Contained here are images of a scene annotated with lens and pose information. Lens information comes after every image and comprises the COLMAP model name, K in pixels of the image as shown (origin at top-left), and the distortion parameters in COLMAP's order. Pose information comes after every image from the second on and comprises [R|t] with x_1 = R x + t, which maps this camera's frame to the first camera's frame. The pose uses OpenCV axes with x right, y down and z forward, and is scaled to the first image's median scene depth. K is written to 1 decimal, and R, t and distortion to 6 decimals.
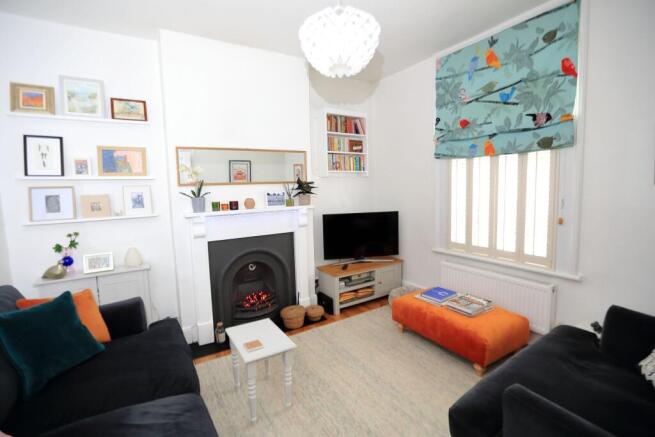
lens RADIAL K [[300.5, 0, 327.5], [0, 300.5, 218.5], [0, 0, 1]] dist [-0.032191, 0.000307]
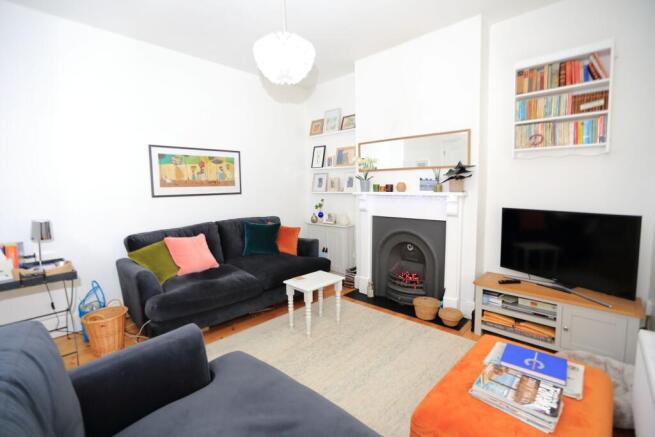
lens RADIAL K [[301.7, 0, 326.1], [0, 301.7, 214.4], [0, 0, 1]] dist [-0.014593, 0.000400]
pose [[0.242901, 0.116709, -0.963005, 0.697616], [-0.096724, 0.990703, 0.095669, -0.027653], [0.965217, 0.069908, 0.251931, 0.426380]]
